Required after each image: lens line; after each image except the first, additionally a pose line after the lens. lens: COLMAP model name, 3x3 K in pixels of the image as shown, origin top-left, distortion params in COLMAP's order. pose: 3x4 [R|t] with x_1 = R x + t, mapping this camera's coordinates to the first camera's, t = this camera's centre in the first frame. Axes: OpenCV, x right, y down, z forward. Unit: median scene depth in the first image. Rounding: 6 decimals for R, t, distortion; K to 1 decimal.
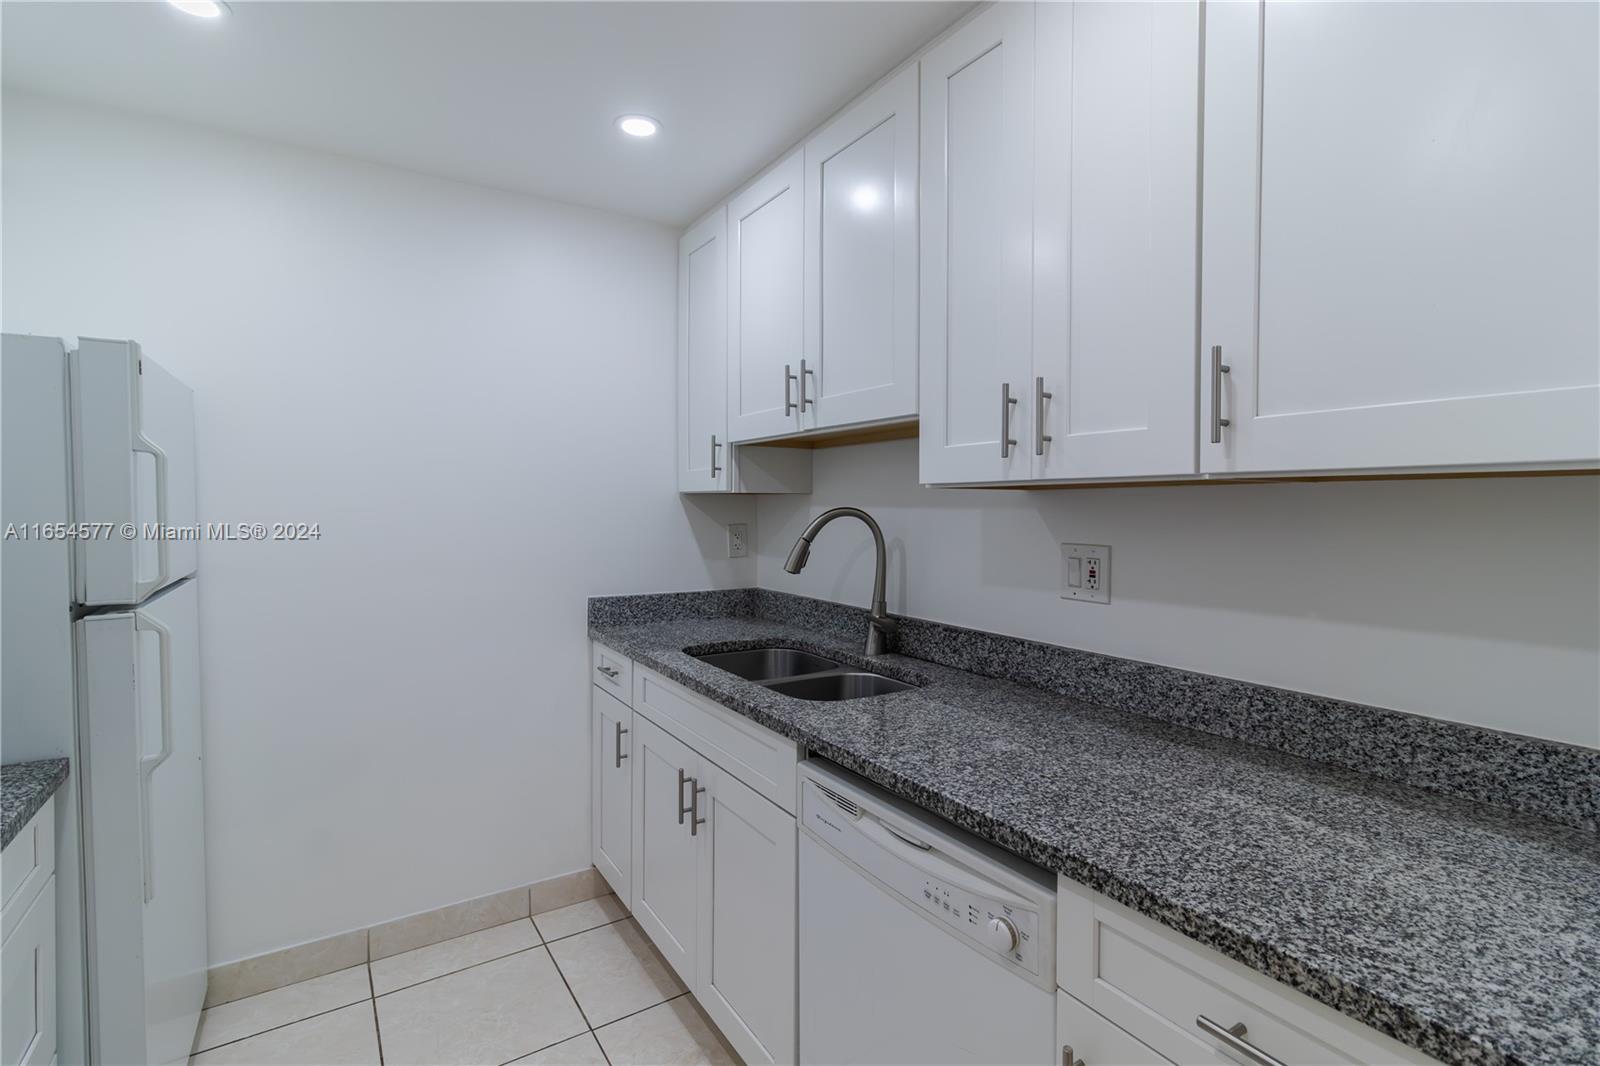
lens RADIAL K [[748.5, 0, 809.7], [0, 748.5, 527.3], [0, 0, 1]] dist [0.001354, 0.000589]
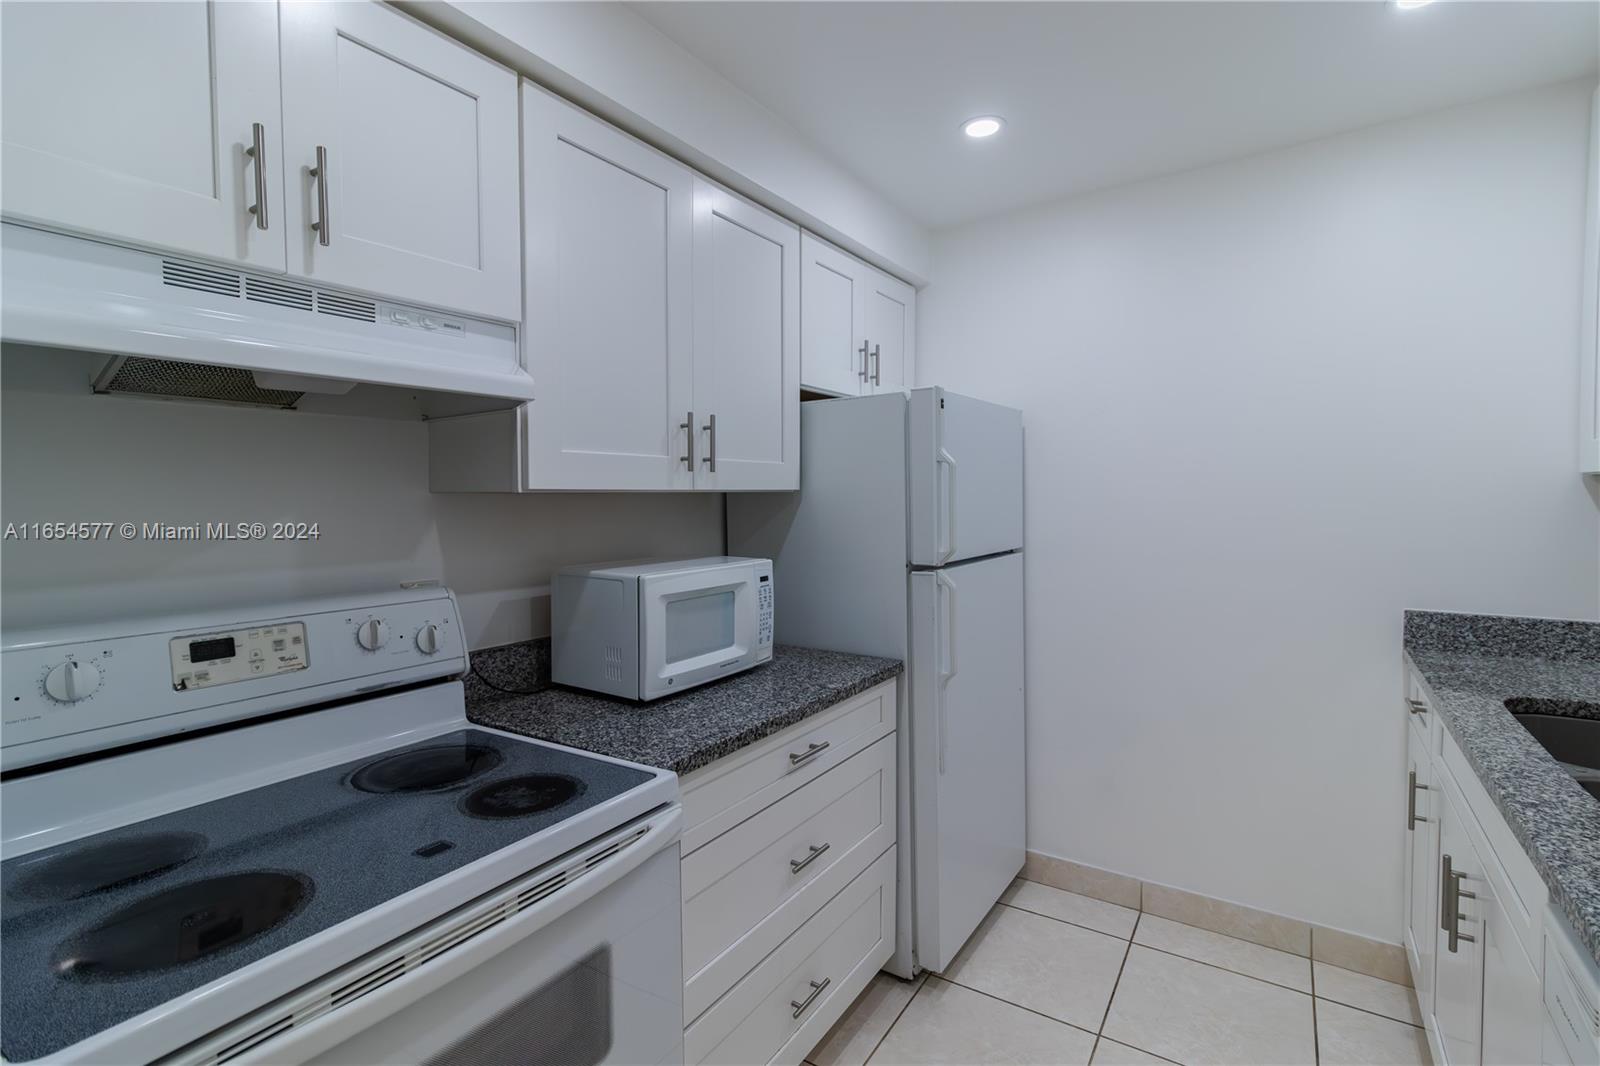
lens RADIAL K [[748.5, 0, 807.4], [0, 748.5, 527.2], [0, 0, 1]] dist [0.001354, 0.000589]
pose [[0.396566, 0.034968, -0.917340, 0.218779], [-0.016295, 0.999385, 0.031051, -0.009847], [0.917862, 0.002634, 0.396892, 0.120743]]
